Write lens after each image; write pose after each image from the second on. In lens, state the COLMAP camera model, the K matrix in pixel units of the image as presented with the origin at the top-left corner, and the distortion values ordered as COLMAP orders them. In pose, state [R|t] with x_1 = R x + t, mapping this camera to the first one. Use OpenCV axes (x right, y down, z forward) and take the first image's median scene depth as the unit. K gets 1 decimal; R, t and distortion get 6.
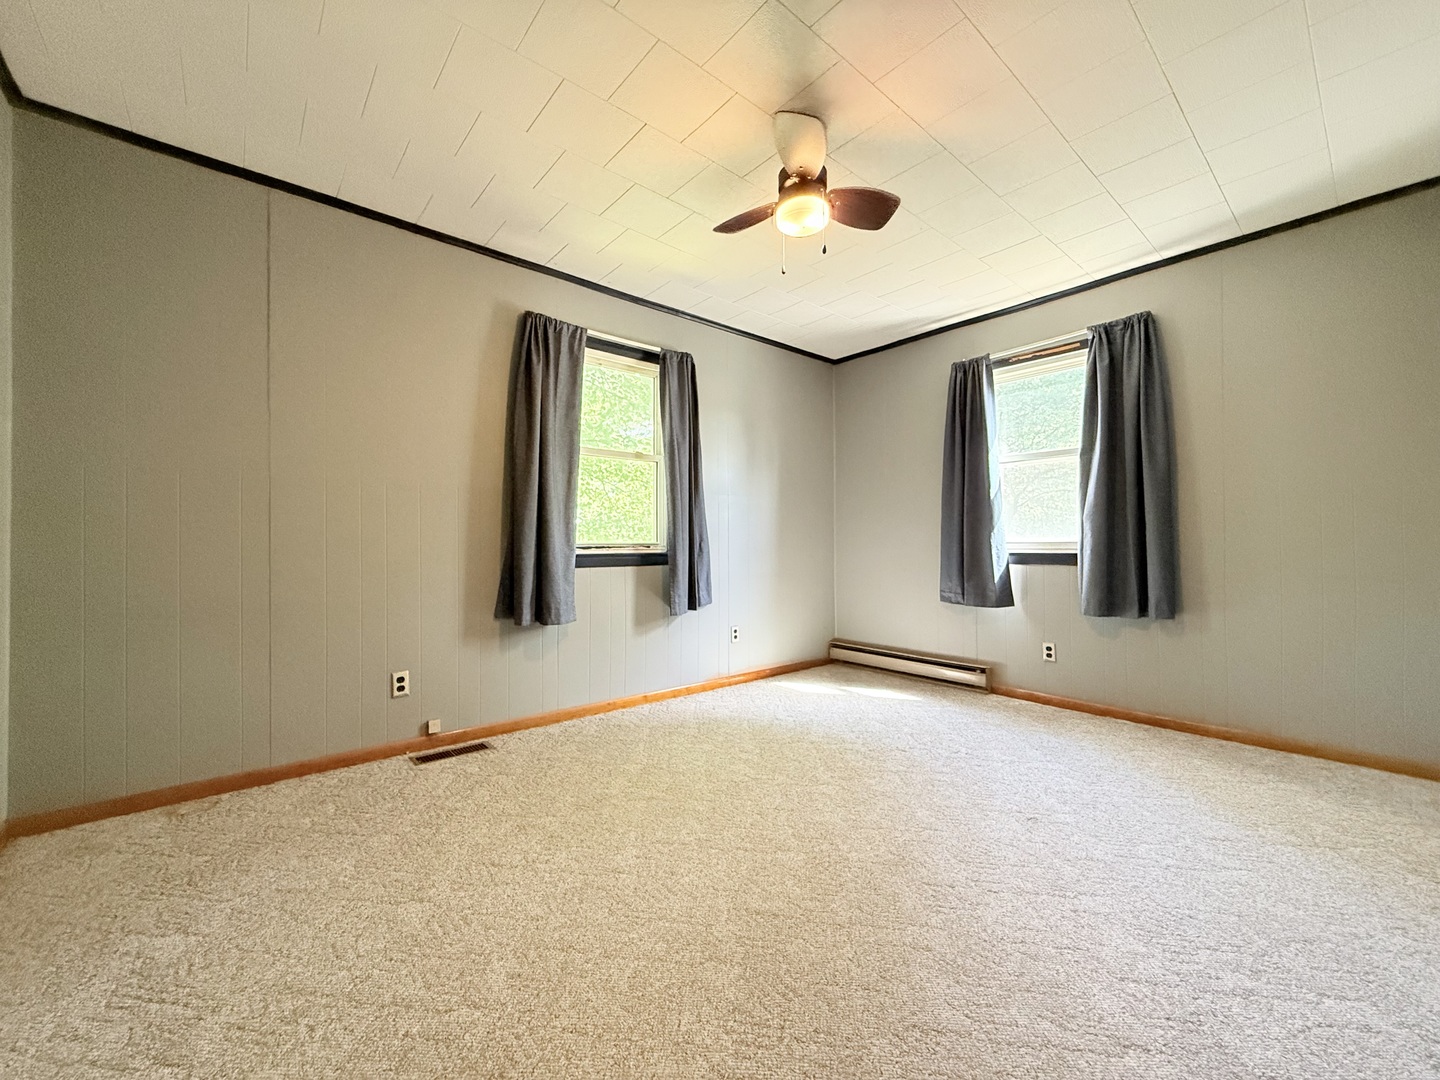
lens RADIAL K [[573.5, 0, 715.6], [0, 573.5, 541.0], [0, 0, 1]] dist [0.000113, -0.000207]
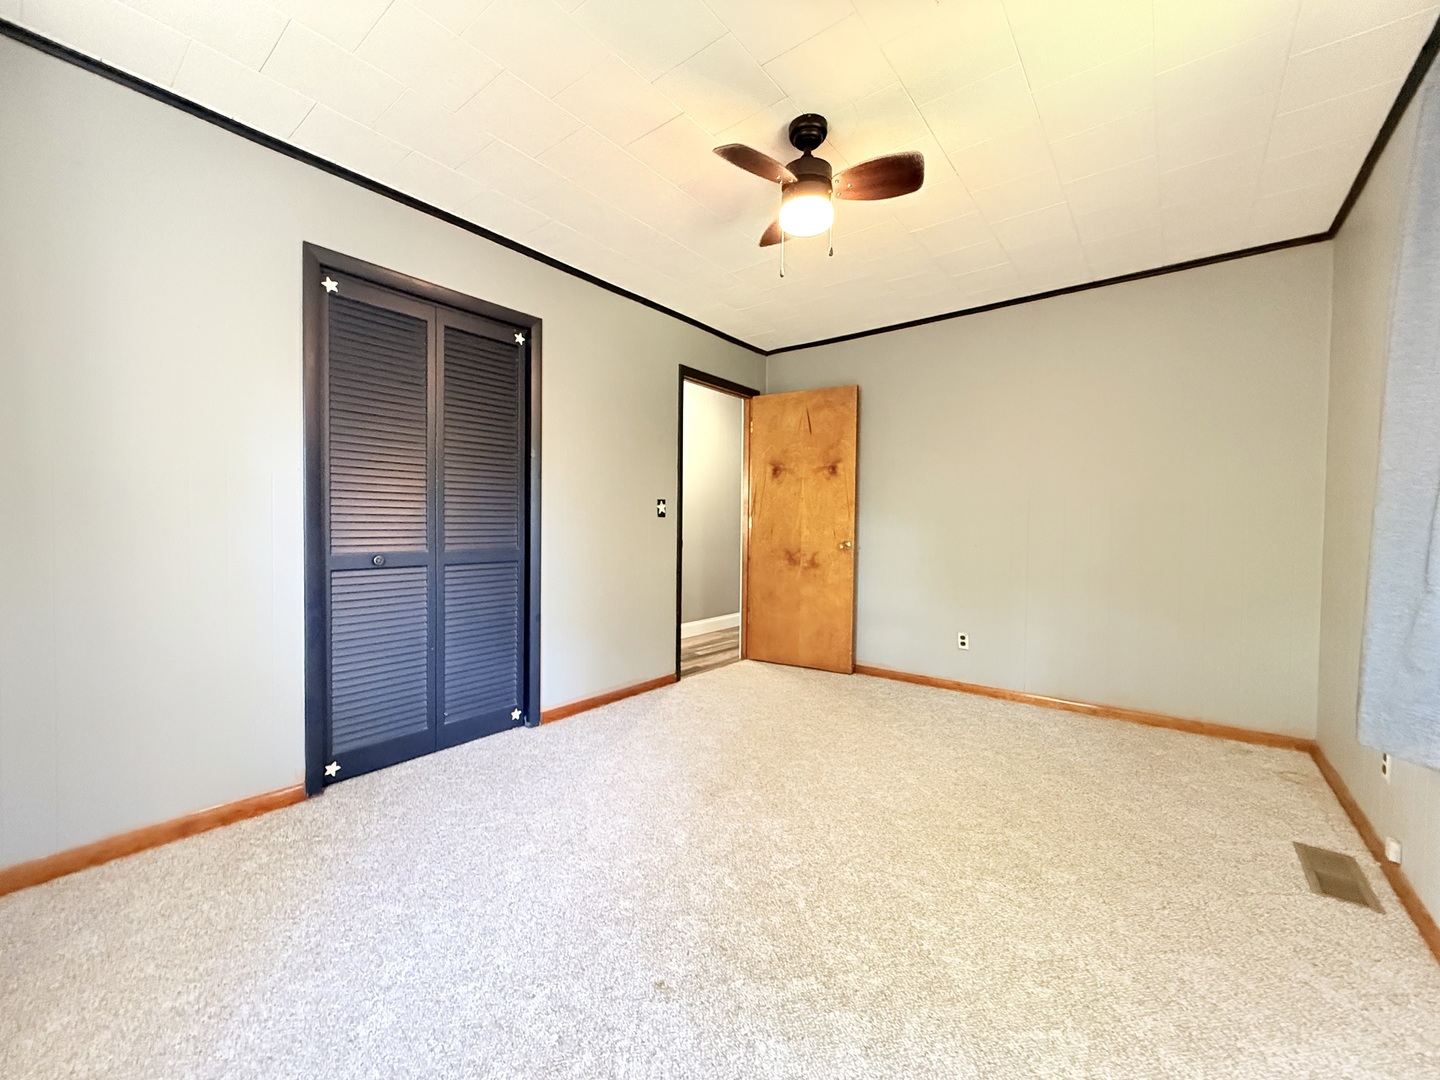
lens RADIAL K [[573.5, 0, 715.6], [0, 573.5, 541.0], [0, 0, 1]] dist [0.000113, -0.000207]
pose [[-0.980932, -0.002437, -0.194334, 0.424005], [-0.006867, 0.999732, 0.022126, -0.031726], [0.194228, 0.023038, -0.980686, 1.672546]]
